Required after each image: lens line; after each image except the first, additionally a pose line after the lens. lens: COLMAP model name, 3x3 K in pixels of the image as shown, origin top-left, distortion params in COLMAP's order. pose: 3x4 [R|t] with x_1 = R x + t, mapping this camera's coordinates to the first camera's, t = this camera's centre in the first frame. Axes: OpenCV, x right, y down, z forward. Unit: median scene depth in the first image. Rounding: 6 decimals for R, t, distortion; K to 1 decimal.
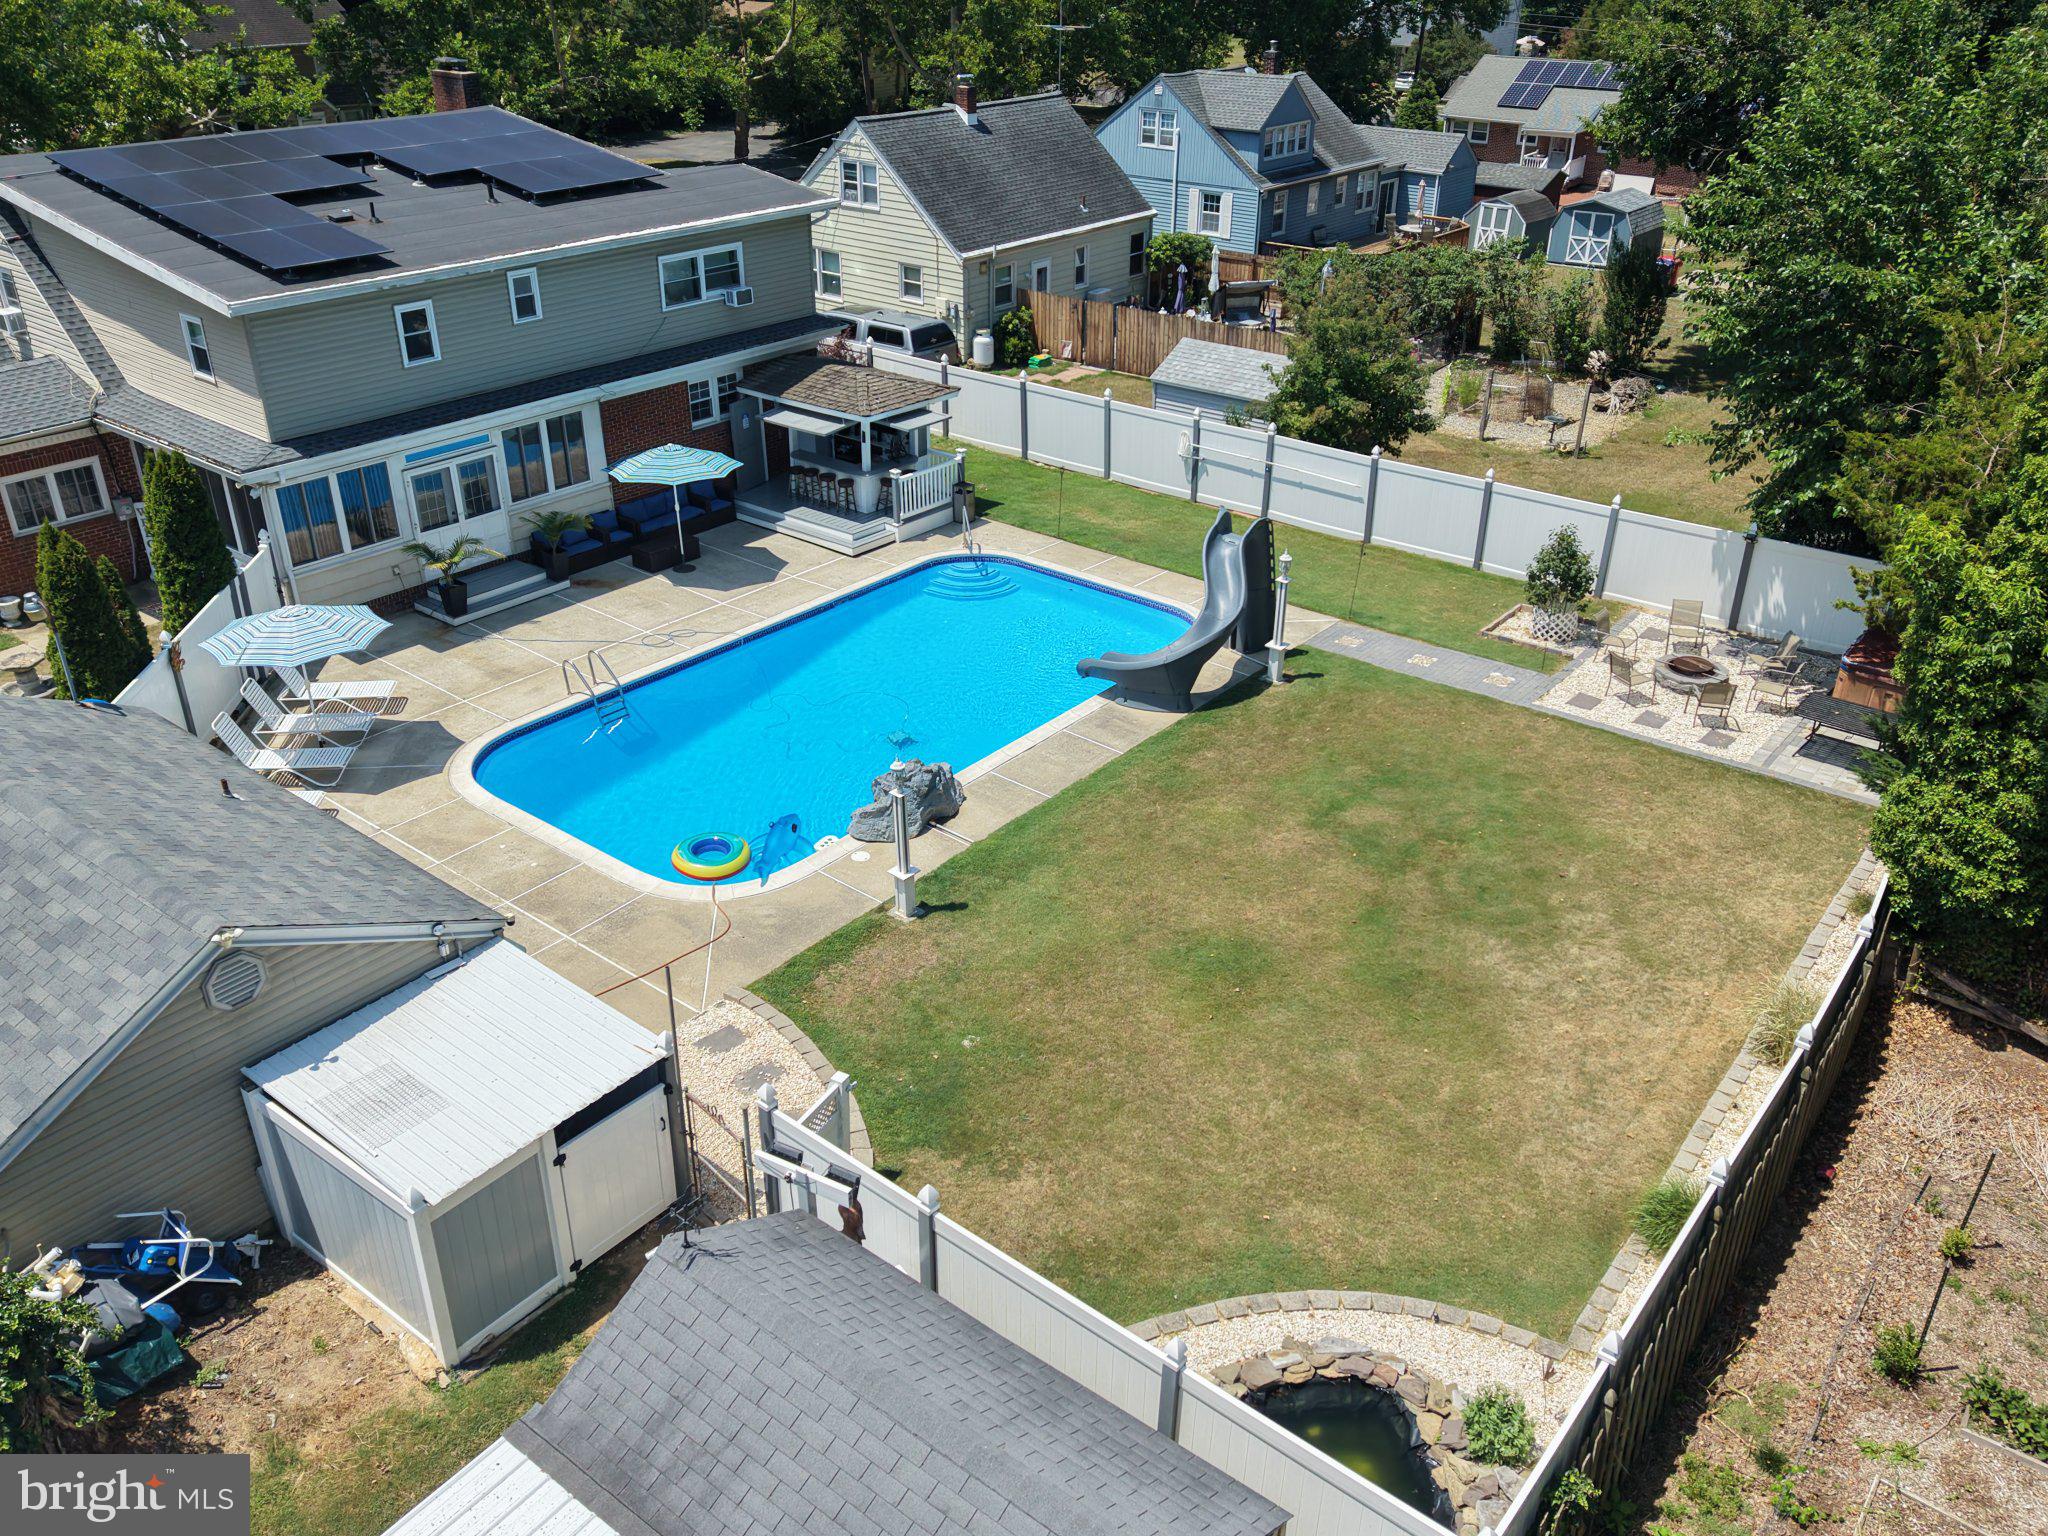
lens RADIAL K [[1593.9, 0, 1024.0], [0, 1593.9, 768.0], [0, 0, 1]] dist [0.085528, -0.130460]
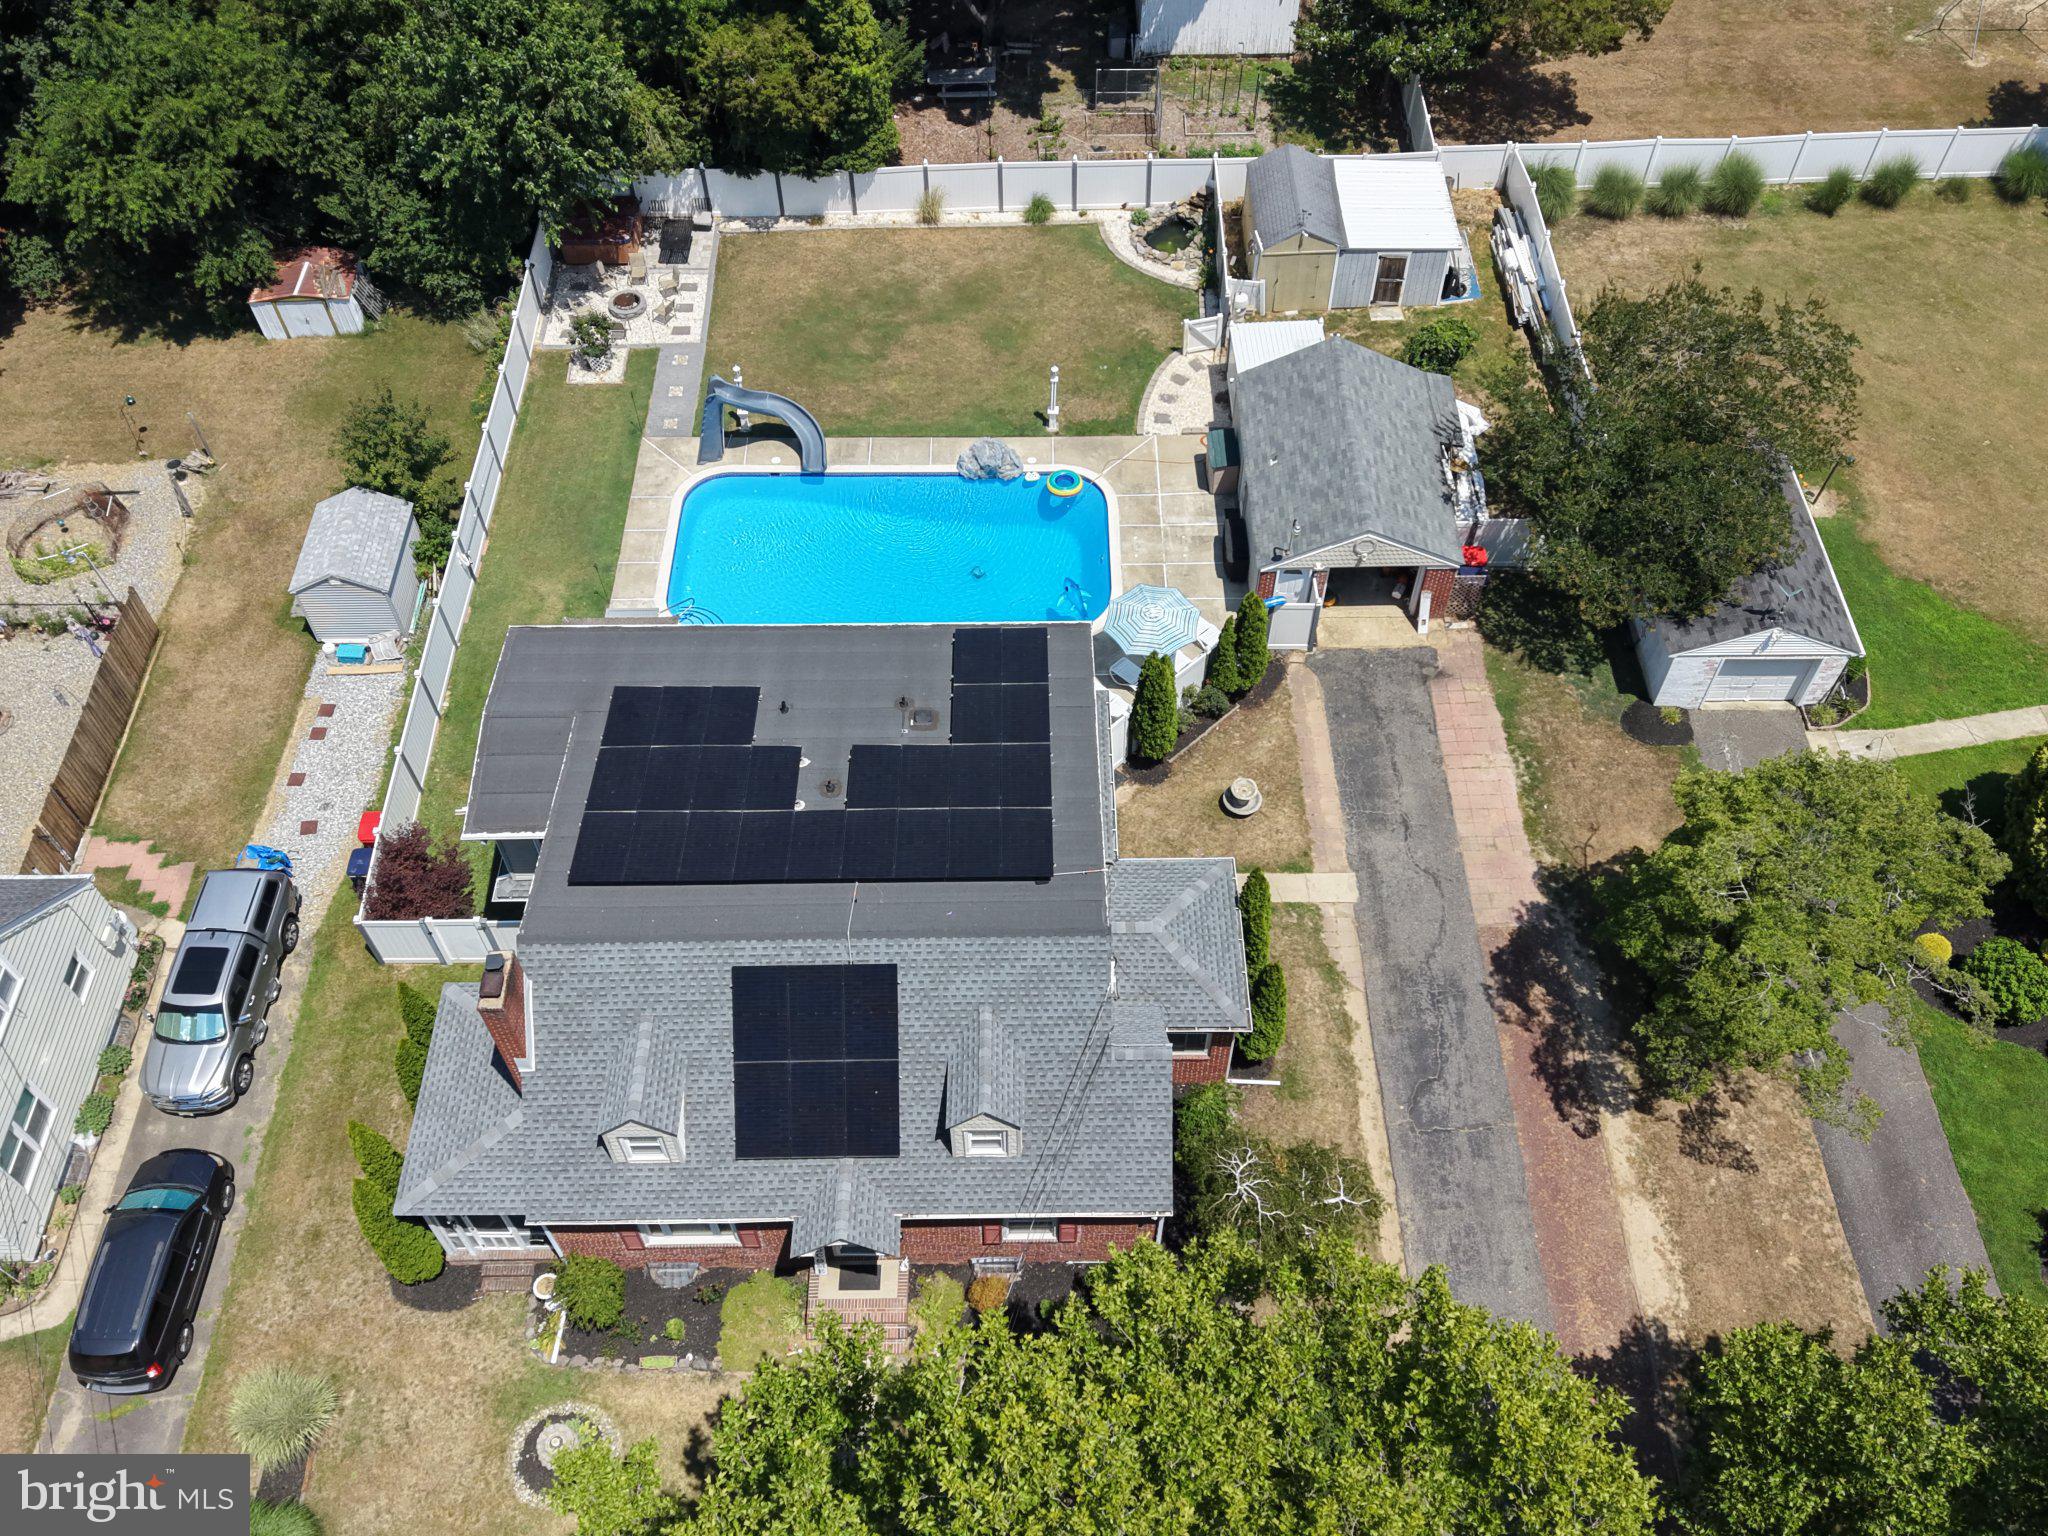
lens RADIAL K [[1736.2, 0, 1024.0], [0, 1736.2, 768.0], [0, 0, 1]] dist [0.097298, -0.239020]
pose [[-0.631702, -0.621907, 0.462800, -1.125506], [0.369036, 0.283764, 0.885037, -1.488725], [-0.681737, 0.729869, 0.050252, 0.931305]]
